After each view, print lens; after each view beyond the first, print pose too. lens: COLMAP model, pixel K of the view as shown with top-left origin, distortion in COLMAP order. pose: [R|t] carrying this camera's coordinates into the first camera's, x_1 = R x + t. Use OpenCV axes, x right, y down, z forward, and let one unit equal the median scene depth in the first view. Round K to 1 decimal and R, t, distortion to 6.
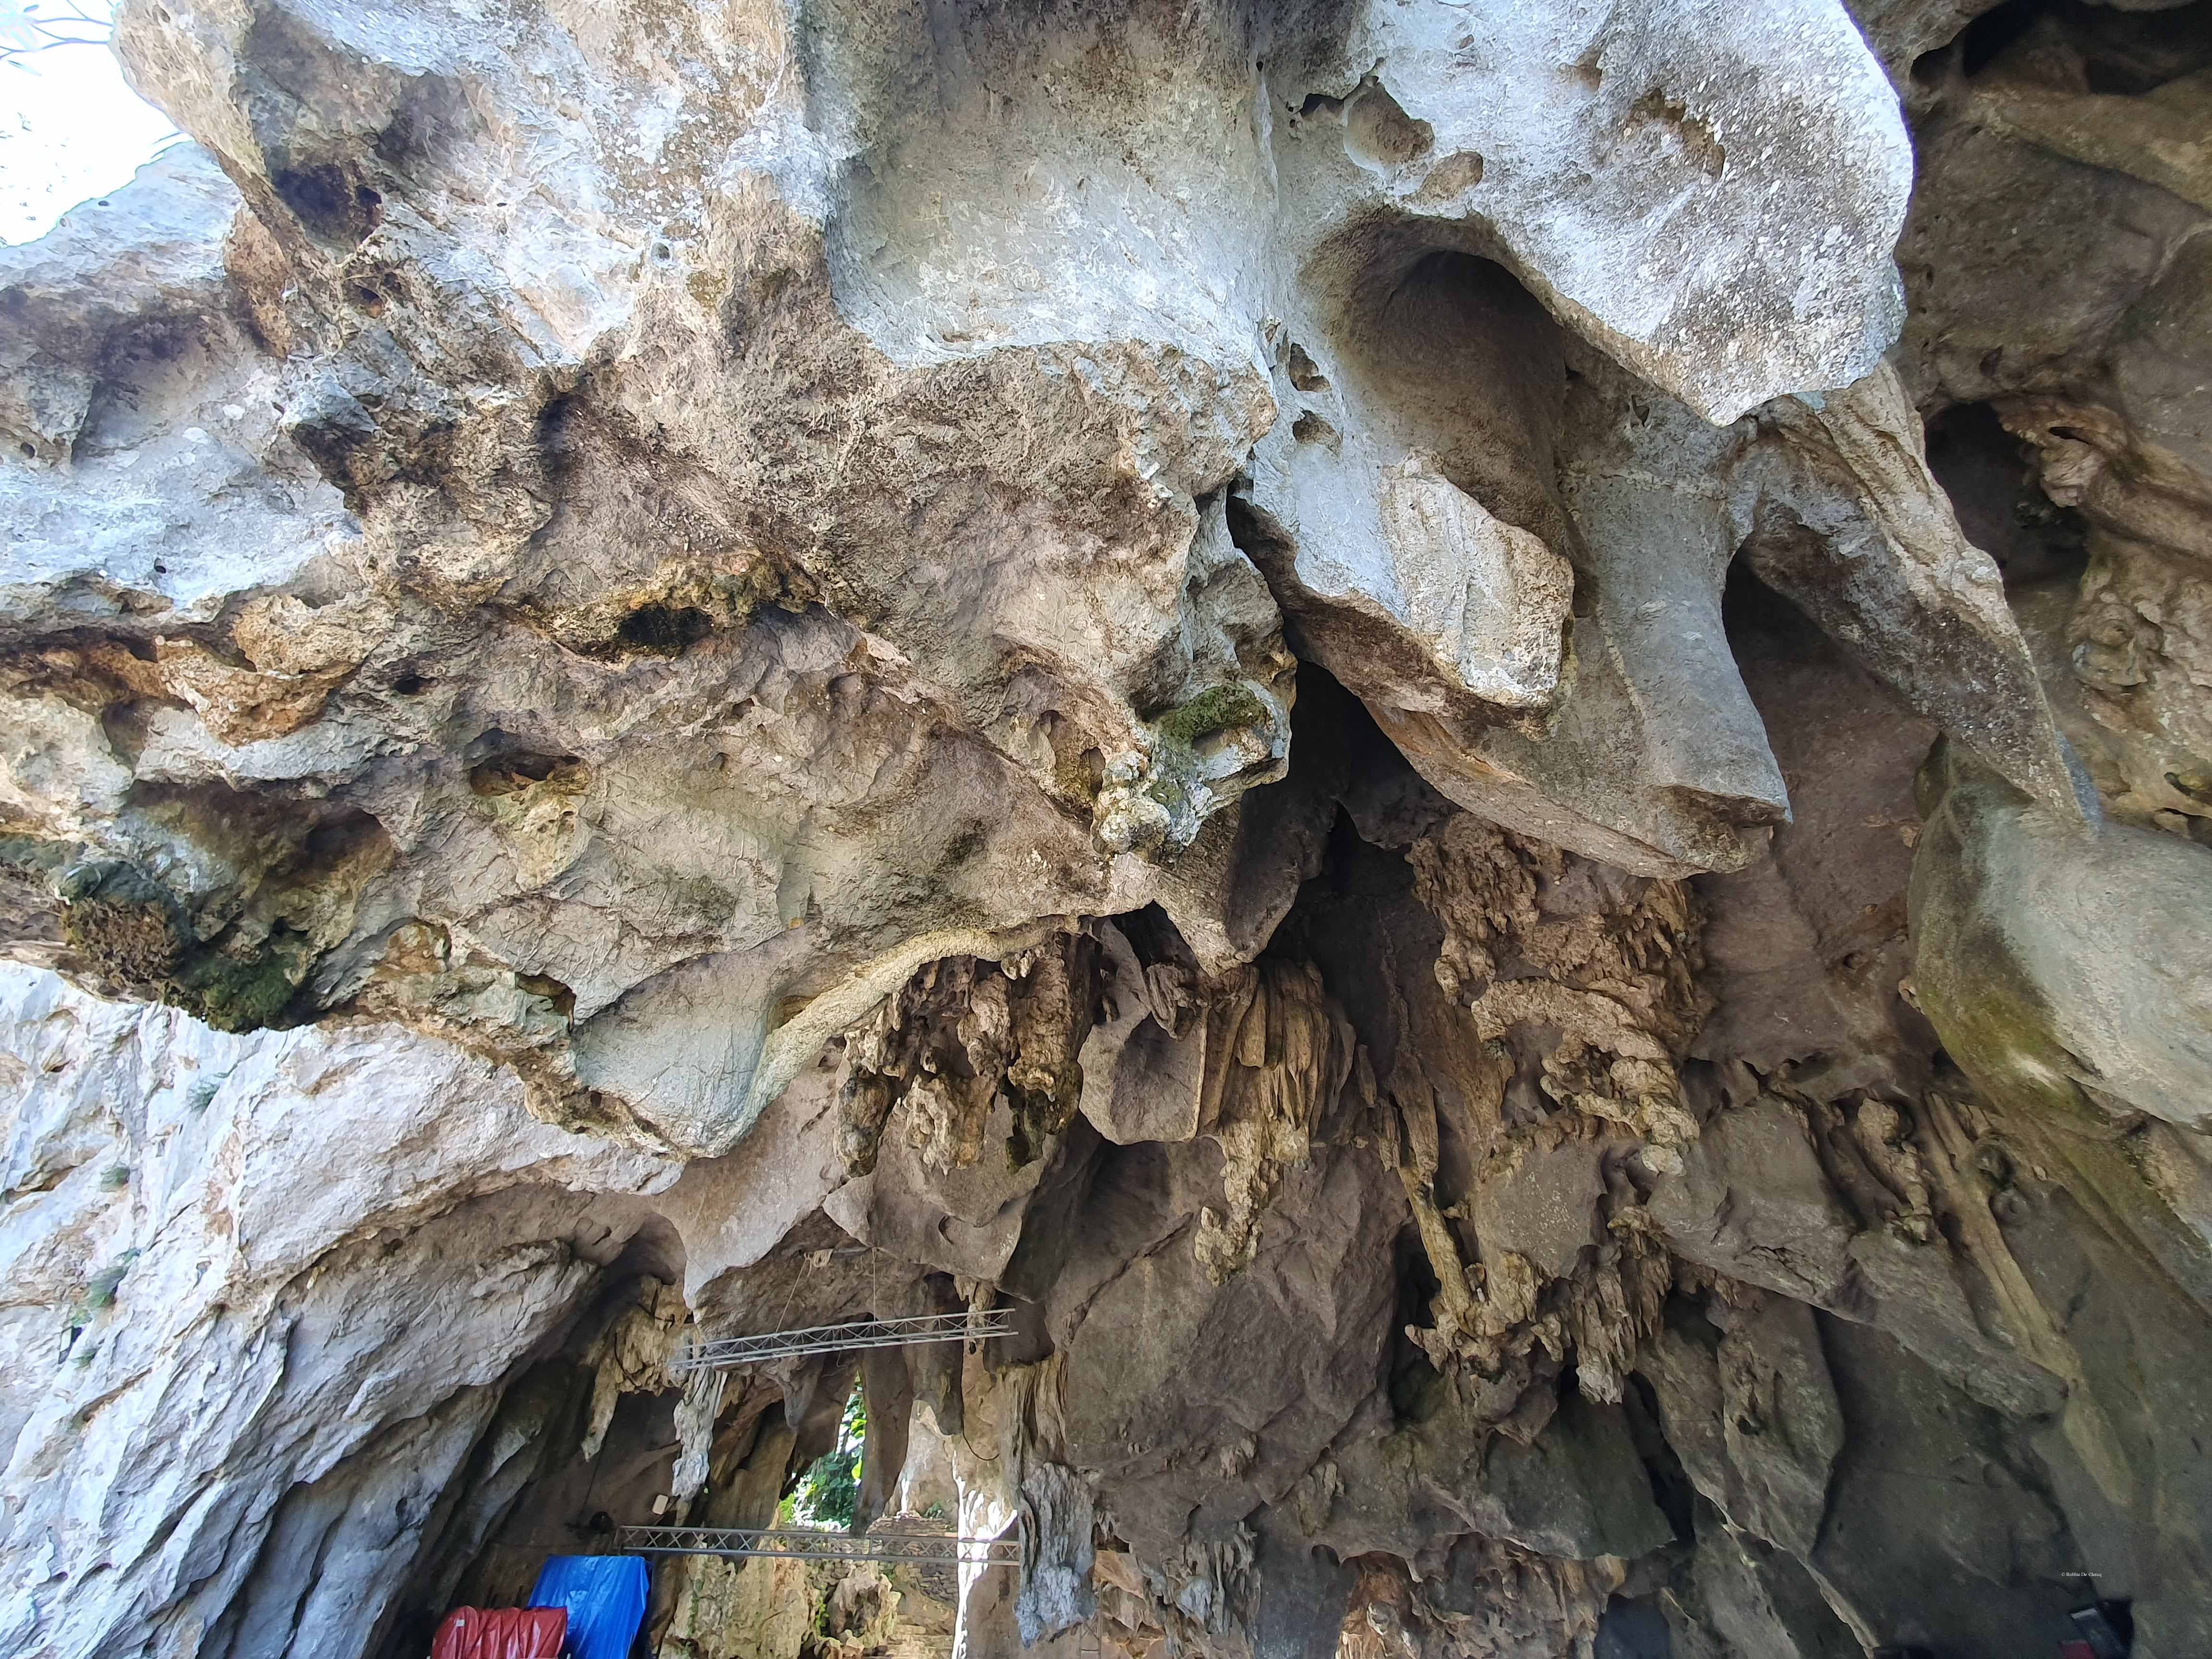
lens RADIAL K [[886.8, 0, 1153.4], [0, 886.8, 778.9], [0, 0, 1]] dist [-0.003173, 0.002019]
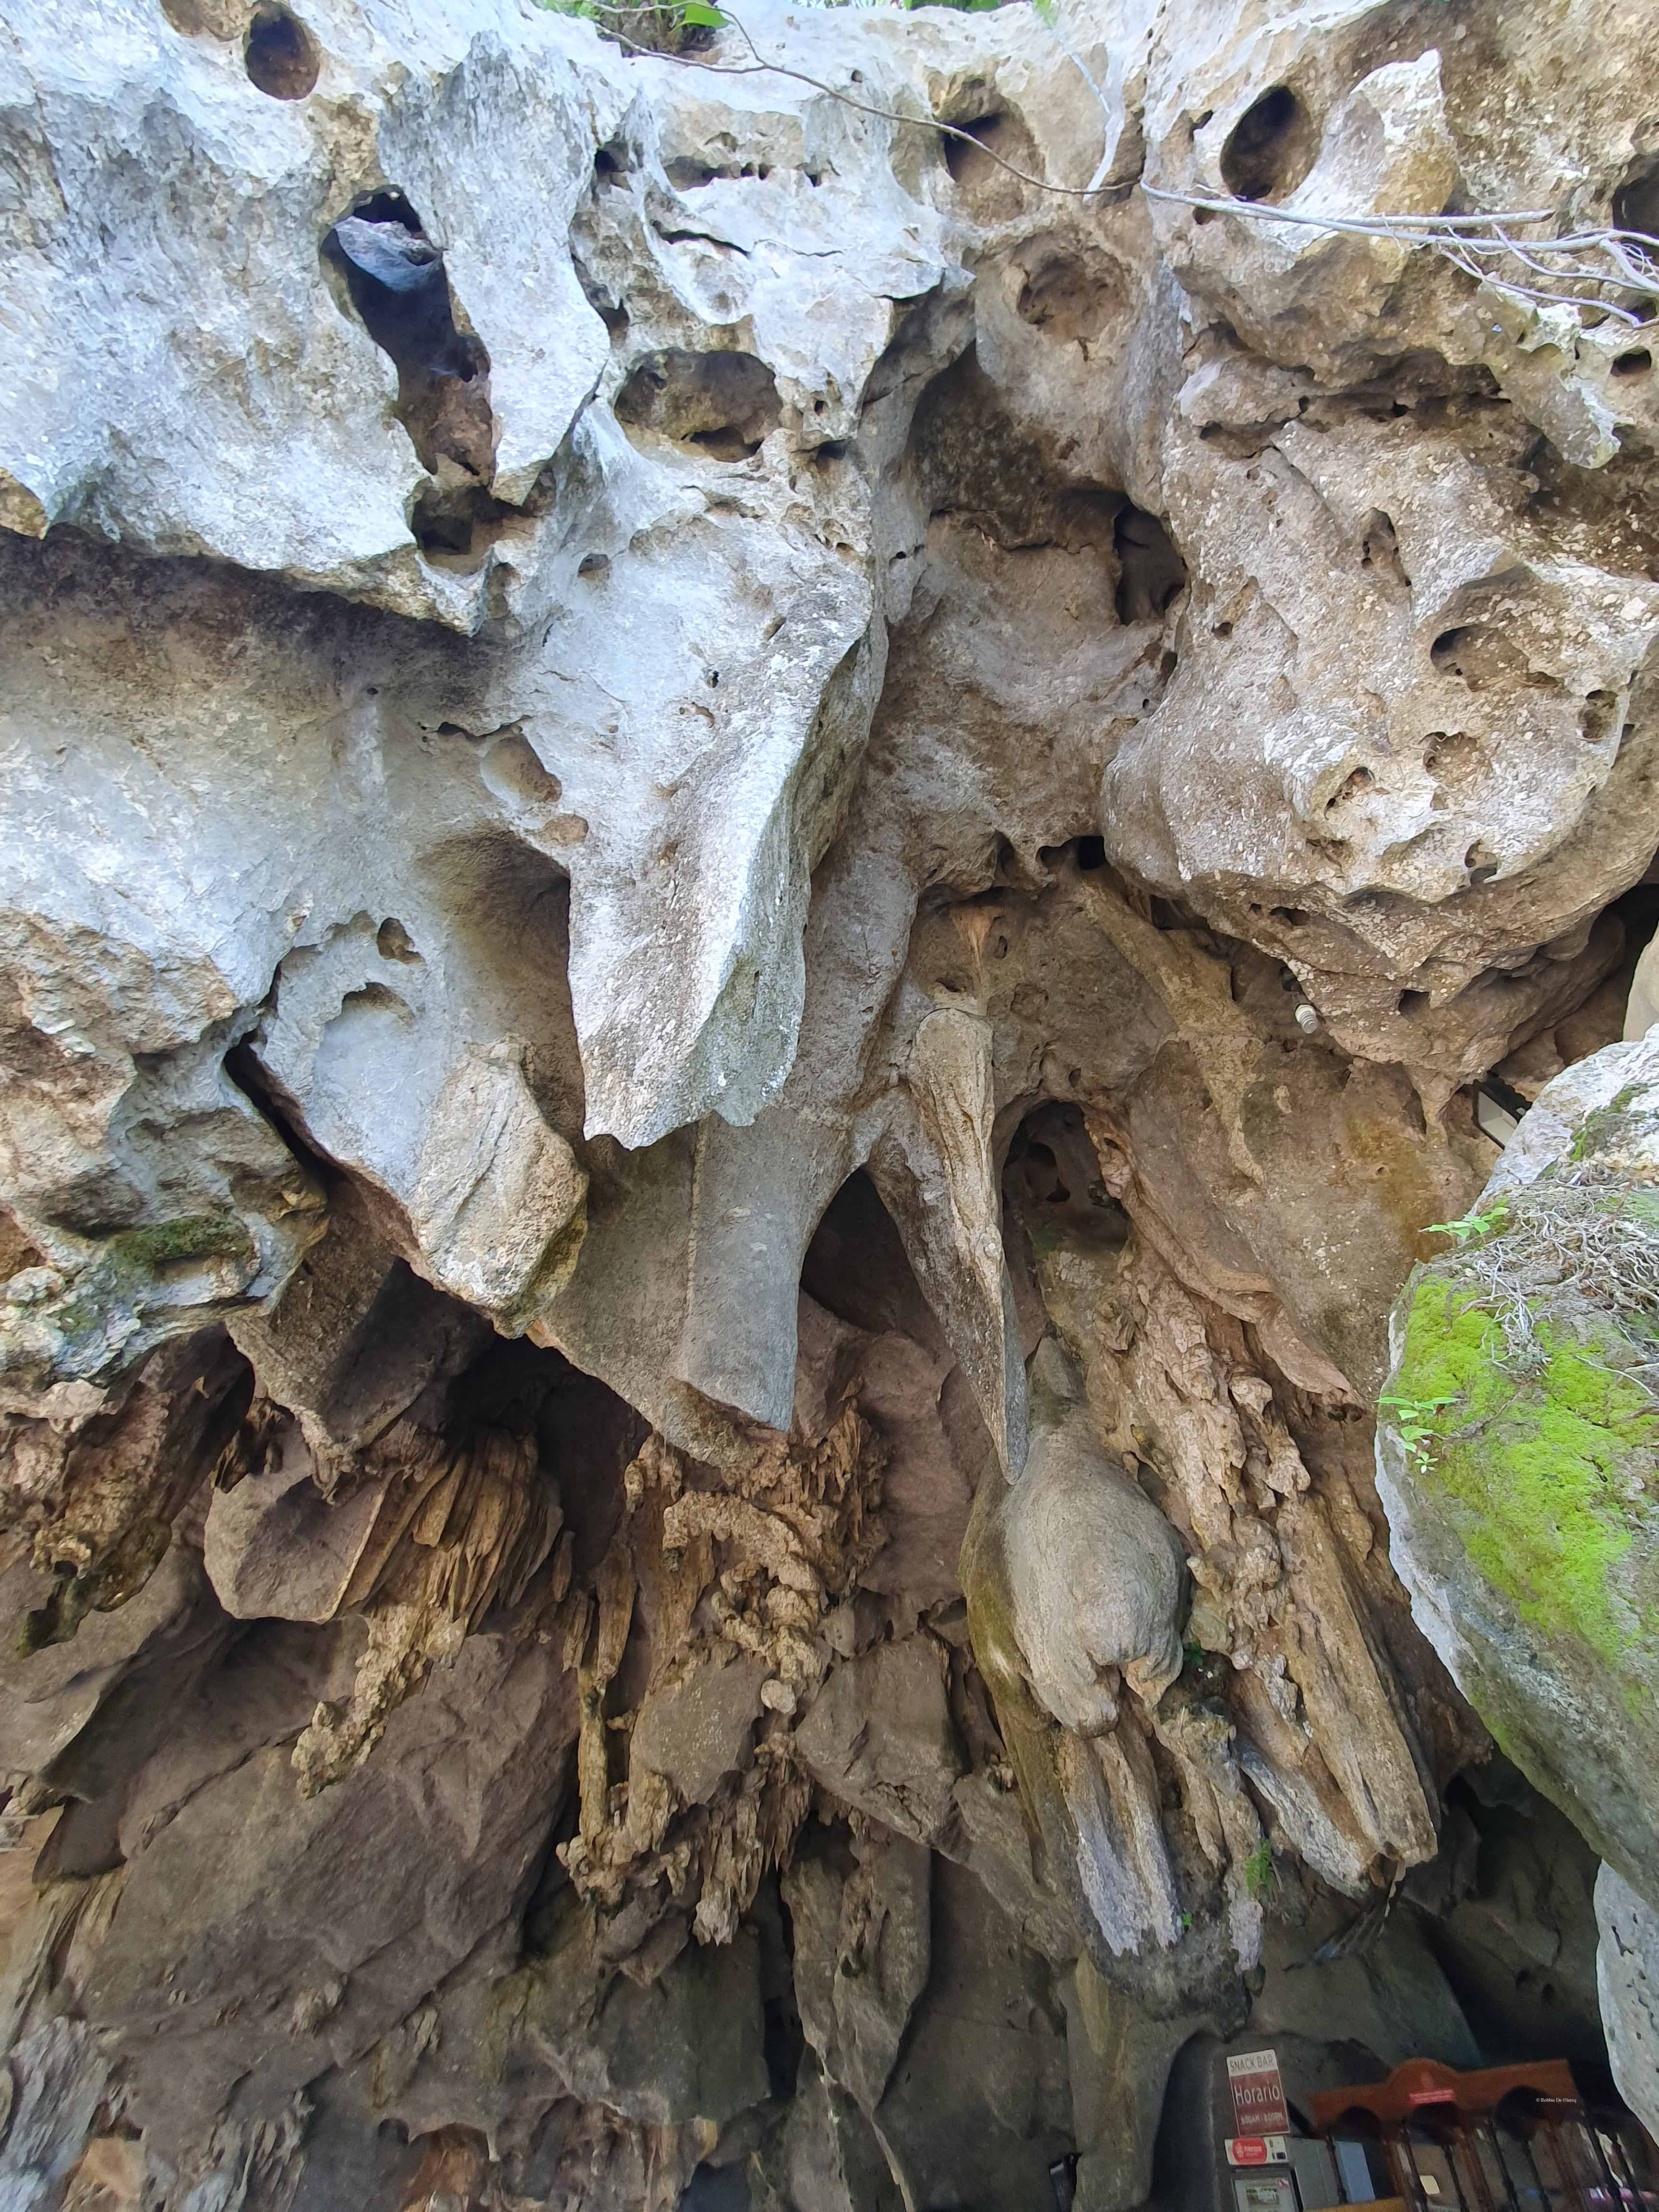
lens RADIAL K [[886.8, 0, 829.5], [0, 886.8, 1103.5], [0, 0, 1]] dist [-0.003173, 0.002019]
pose [[0.926165, 0.262254, 0.270999, 0.132966], [-0.226334, 0.961345, -0.156806, -0.072007], [-0.301647, 0.083892, 0.949722, -0.051791]]
